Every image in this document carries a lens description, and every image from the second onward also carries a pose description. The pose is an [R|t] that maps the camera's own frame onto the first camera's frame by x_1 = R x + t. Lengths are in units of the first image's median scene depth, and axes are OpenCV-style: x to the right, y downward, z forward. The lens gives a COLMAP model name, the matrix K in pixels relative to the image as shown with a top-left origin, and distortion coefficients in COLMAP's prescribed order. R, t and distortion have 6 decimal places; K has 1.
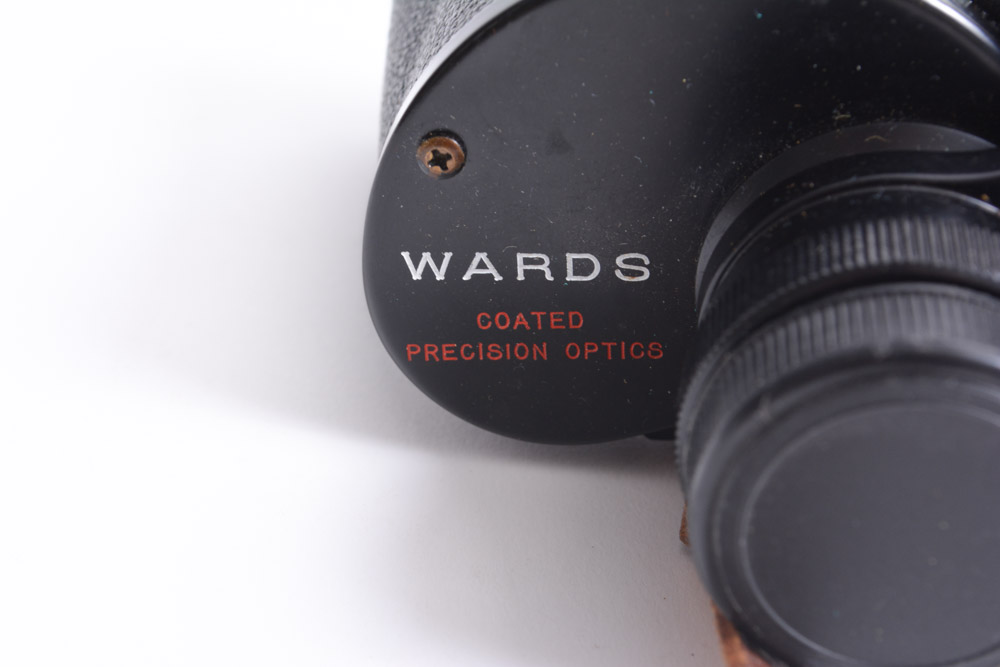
lens RADIAL K [[2217.5, 0, 500.0], [0, 2217.5, 333.5], [0, 0, 1]] dist [0.012565, 0.176047]
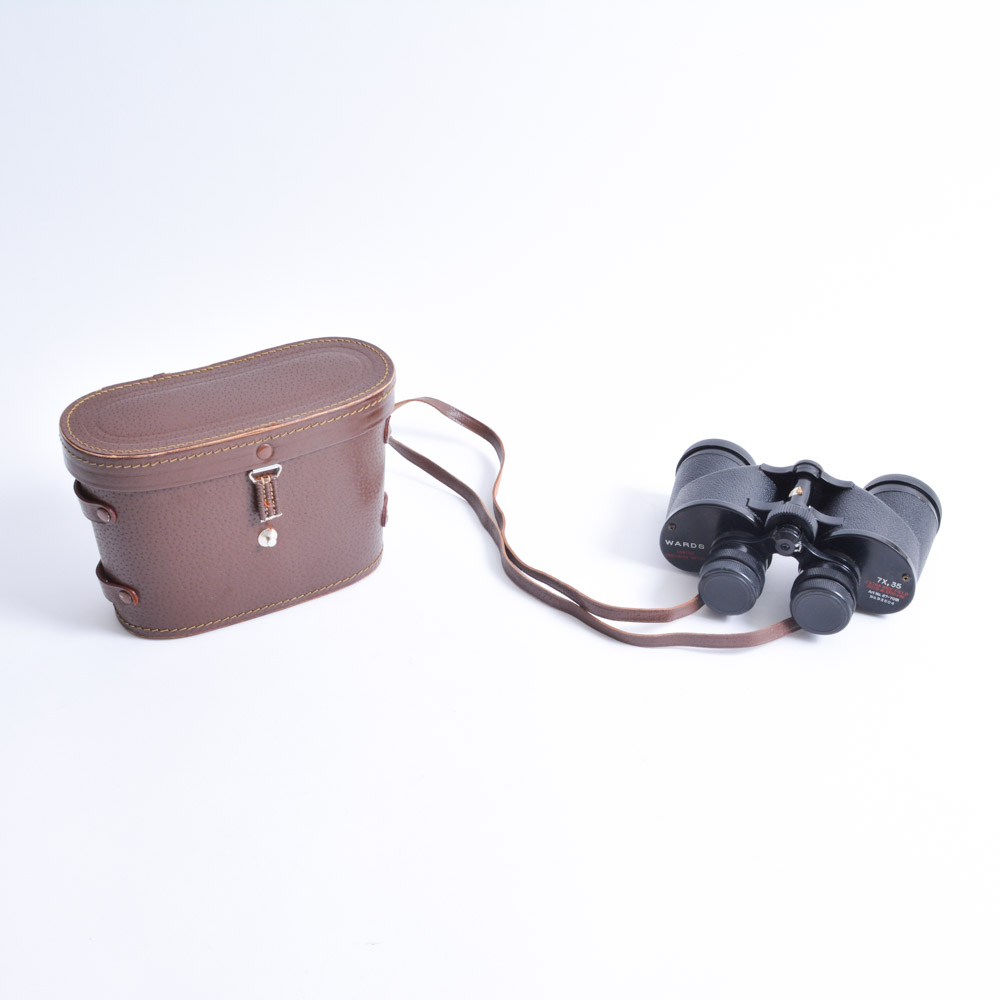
lens RADIAL K [[1462.9, 0, 500.0], [0, 1462.9, 500.0], [0, 0, 1]] dist [0.028948, -0.779423]
pose [[0.968574, 0.096452, -0.229261, 0.449036], [-0.081358, 0.993903, 0.074422, -0.427119], [0.235042, -0.053431, 0.970516, -3.197851]]
